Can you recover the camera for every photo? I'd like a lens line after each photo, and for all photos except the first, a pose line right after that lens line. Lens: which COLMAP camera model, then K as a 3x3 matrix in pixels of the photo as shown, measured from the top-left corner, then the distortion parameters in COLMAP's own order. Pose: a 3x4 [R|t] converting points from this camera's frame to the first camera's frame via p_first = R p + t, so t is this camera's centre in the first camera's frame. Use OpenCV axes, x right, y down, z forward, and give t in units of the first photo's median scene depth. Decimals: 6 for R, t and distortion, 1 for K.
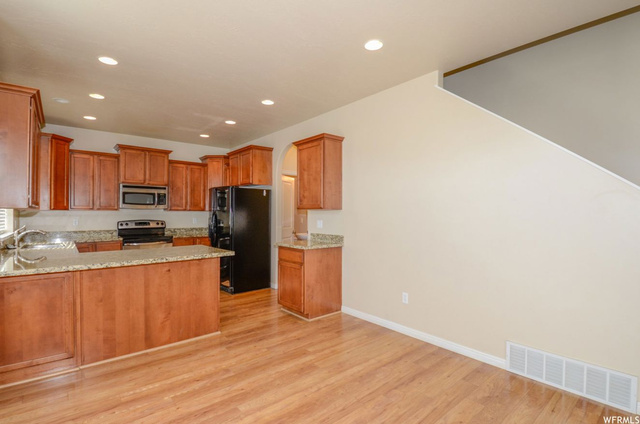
lens RADIAL K [[309.1, 0, 322.7], [0, 309.1, 216.3], [0, 0, 1]] dist [-0.000023, -0.003391]
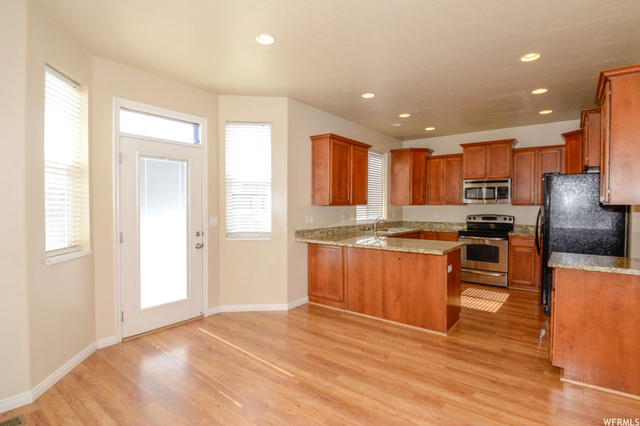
lens RADIAL K [[327.1, 0, 315.4], [0, 327.1, 211.9], [0, 0, 1]] dist [0.016272, -0.003112]
pose [[0.204449, 0.019450, -0.978684, 0.468394], [-0.012392, 0.999774, 0.017281, -0.011291], [0.978799, 0.008595, 0.204644, 0.332677]]
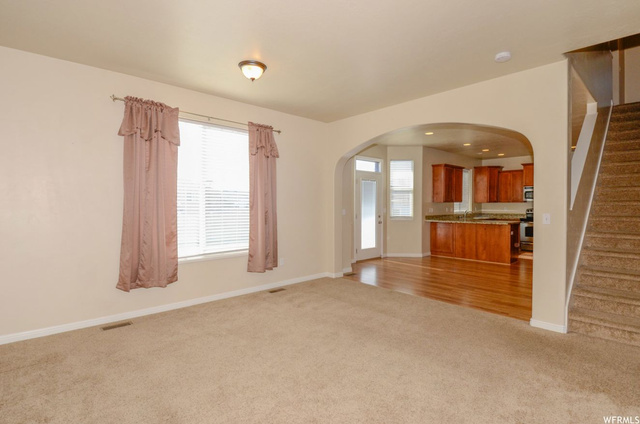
lens RADIAL K [[324.2, 0, 327.4], [0, 324.2, 208.1], [0, 0, 1]] dist [0.002844, -0.010228]
pose [[0.053056, 0.012006, -0.998519, 1.373447], [-0.012228, 0.999861, 0.011372, 0.006828], [0.998517, 0.011607, 0.053196, -0.221311]]
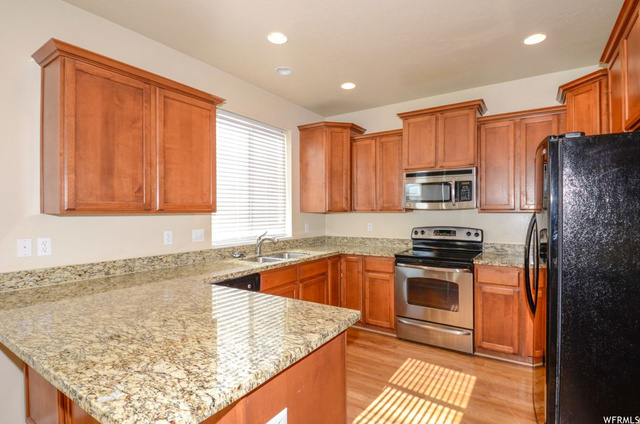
lens RADIAL K [[324.2, 0, 318.4], [0, 324.2, 210.9], [0, 0, 1]] dist [0.002844, -0.010228]
pose [[0.285790, -0.002973, -0.958288, -0.045505], [-0.007945, 0.999953, -0.005472, -0.020375], [0.958259, 0.009178, 0.285753, 0.800234]]
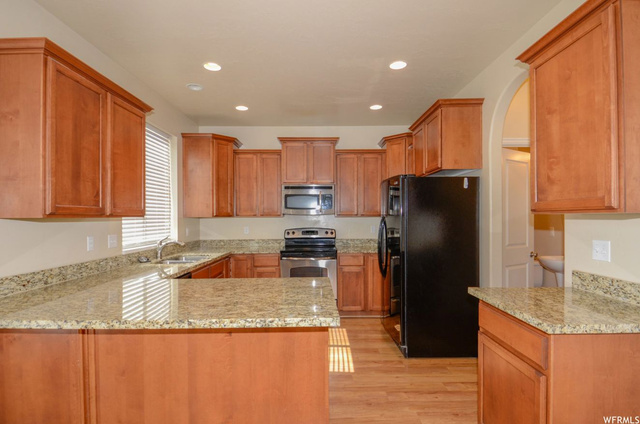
lens RADIAL K [[324.2, 0, 317.1], [0, 324.2, 215.9], [0, 0, 1]] dist [0.002844, -0.010228]
pose [[0.761559, -0.007763, -0.648050, -0.020260], [-0.000242, 0.999925, -0.012262, -0.013478], [0.648096, 0.009495, 0.761499, 0.506241]]
